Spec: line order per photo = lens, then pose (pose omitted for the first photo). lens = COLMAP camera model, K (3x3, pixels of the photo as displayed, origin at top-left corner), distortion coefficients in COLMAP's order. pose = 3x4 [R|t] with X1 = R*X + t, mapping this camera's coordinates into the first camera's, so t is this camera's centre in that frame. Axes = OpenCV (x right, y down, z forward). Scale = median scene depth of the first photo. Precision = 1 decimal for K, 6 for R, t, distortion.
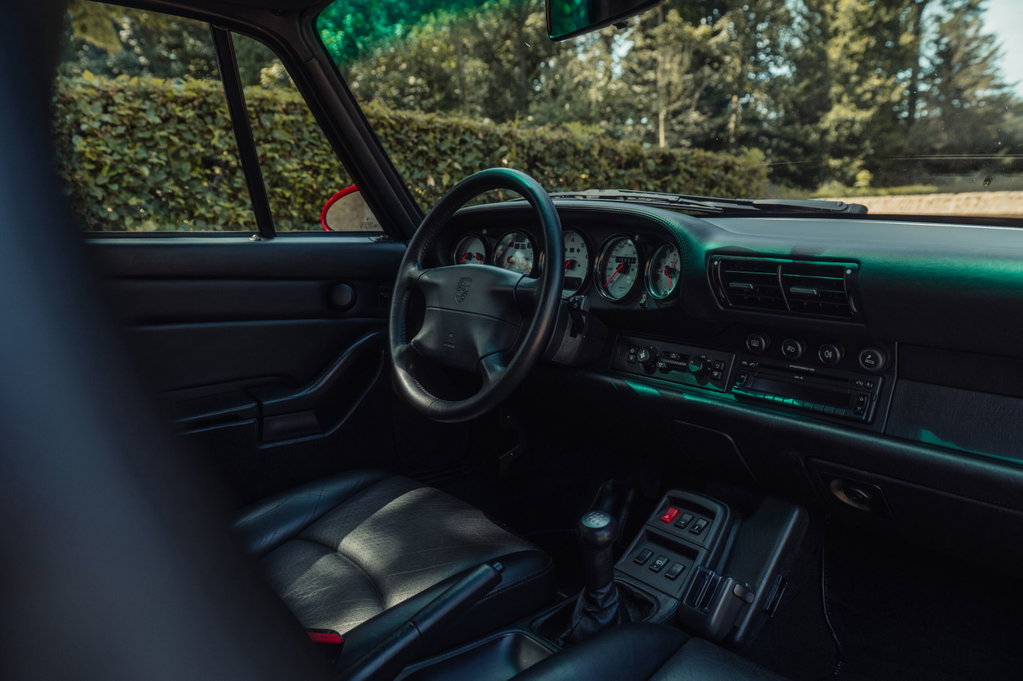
lens RADIAL K [[800.8, 0, 511.5], [0, 800.8, 340.5], [0, 0, 1]] dist [-0.007135, -0.033335]
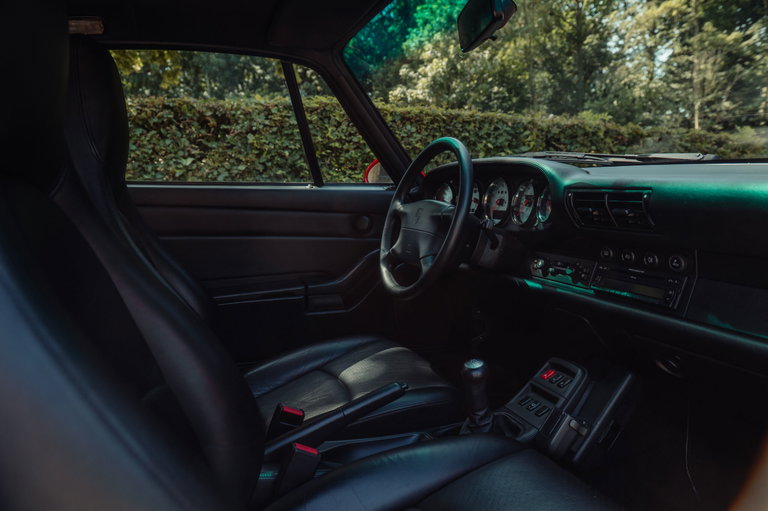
lens RADIAL K [[601.2, 0, 384.0], [0, 601.2, 255.5], [0, 0, 1]] dist [-0.007135, -0.033335]
pose [[0.937121, 0.030099, -0.347704, 0.128205], [-0.048318, 0.997869, -0.043844, 0.030397], [0.345644, 0.057887, 0.936579, -0.048673]]
